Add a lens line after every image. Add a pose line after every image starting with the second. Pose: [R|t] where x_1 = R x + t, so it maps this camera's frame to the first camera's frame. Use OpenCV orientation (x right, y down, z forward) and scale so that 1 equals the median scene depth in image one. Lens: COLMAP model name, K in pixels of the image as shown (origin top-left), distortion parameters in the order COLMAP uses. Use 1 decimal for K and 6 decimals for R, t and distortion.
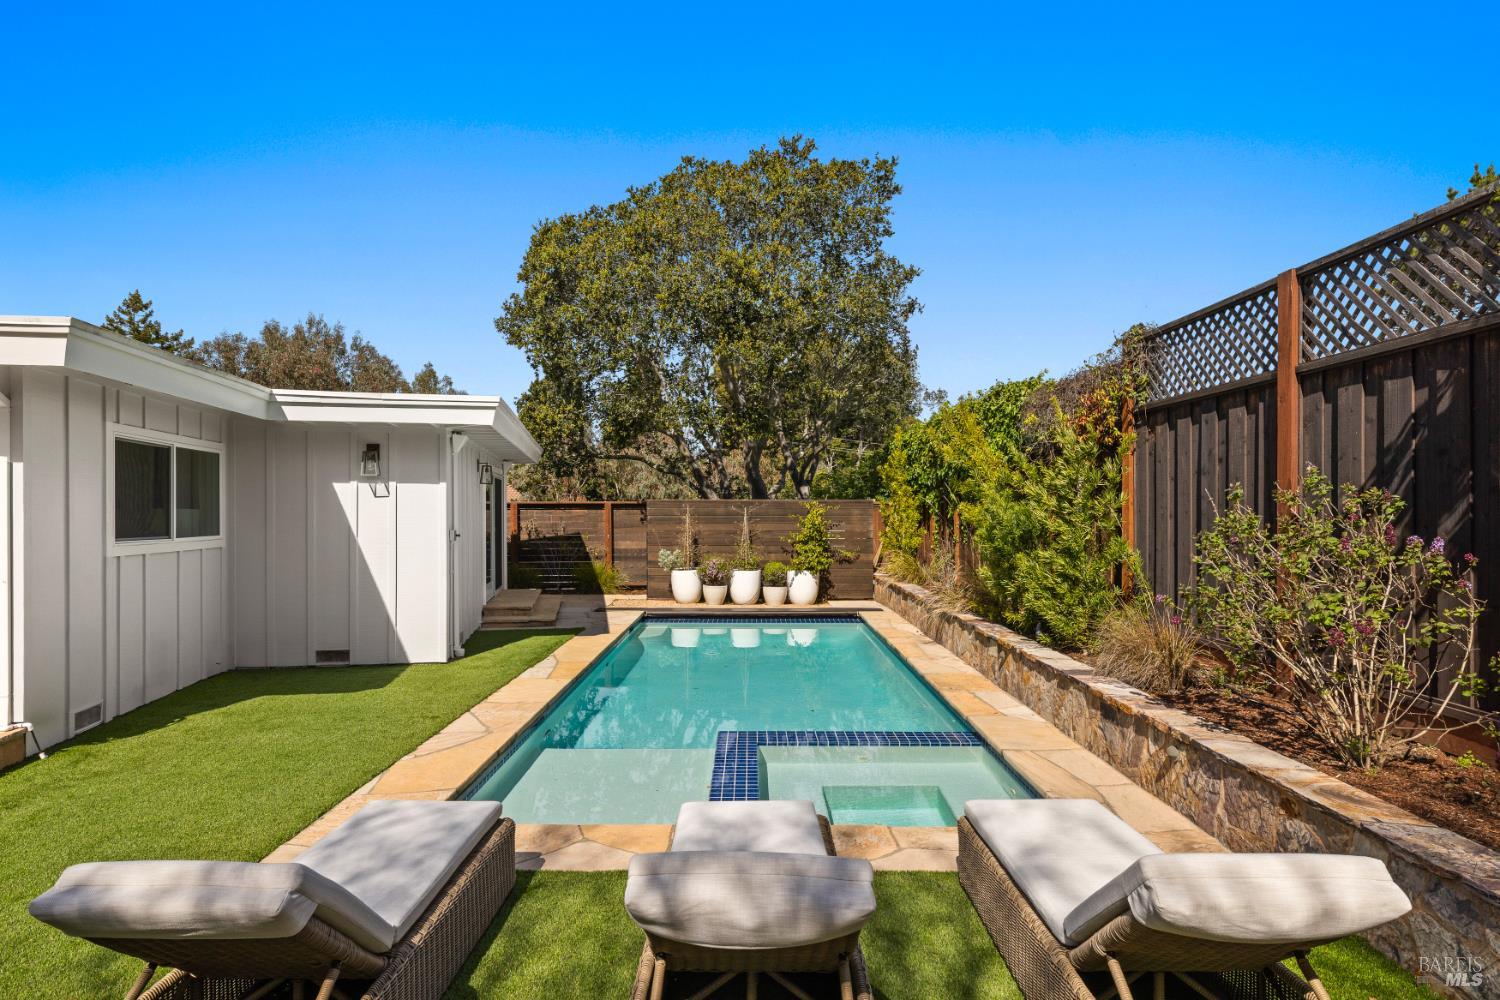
lens RADIAL K [[849.6, 0, 749.5], [0, 849.6, 500.6], [0, 0, 1]] dist [-0.001499, -0.000282]
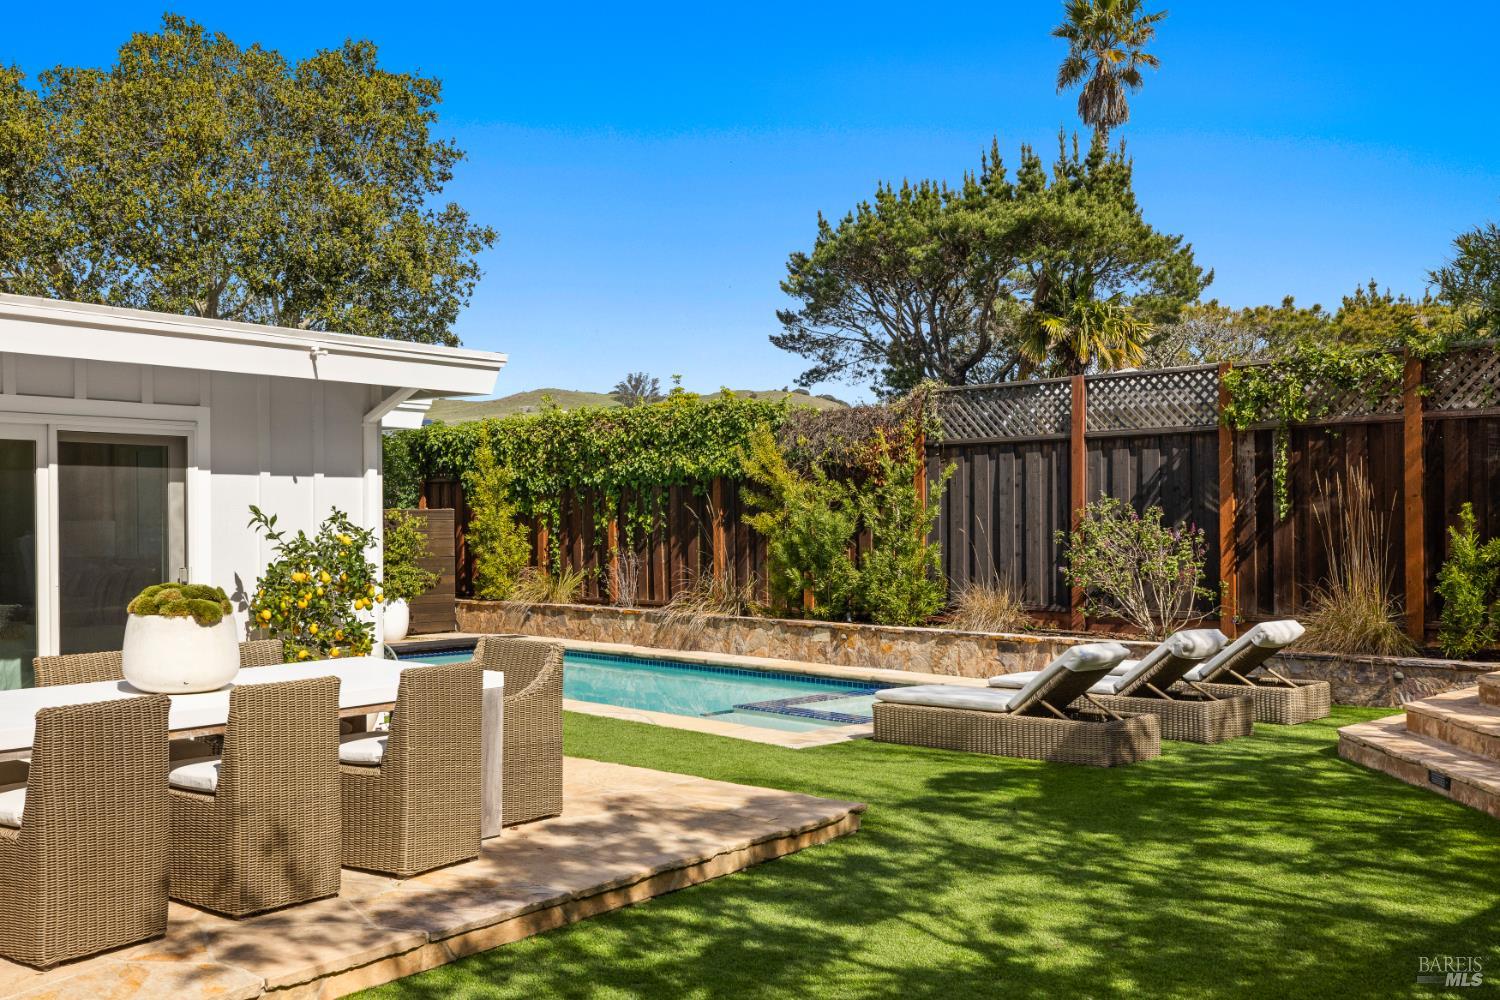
lens RADIAL K [[1521.9, 0, 750.5], [0, 1521.9, 502.2], [0, 0, 1]] dist [-0.001147, 0.000000]
pose [[0.707259, 0.001266, 0.706953, -1.996885], [-0.000800, 0.999999, -0.000990, -0.017769], [-0.706954, 0.000135, 0.707259, -0.683077]]
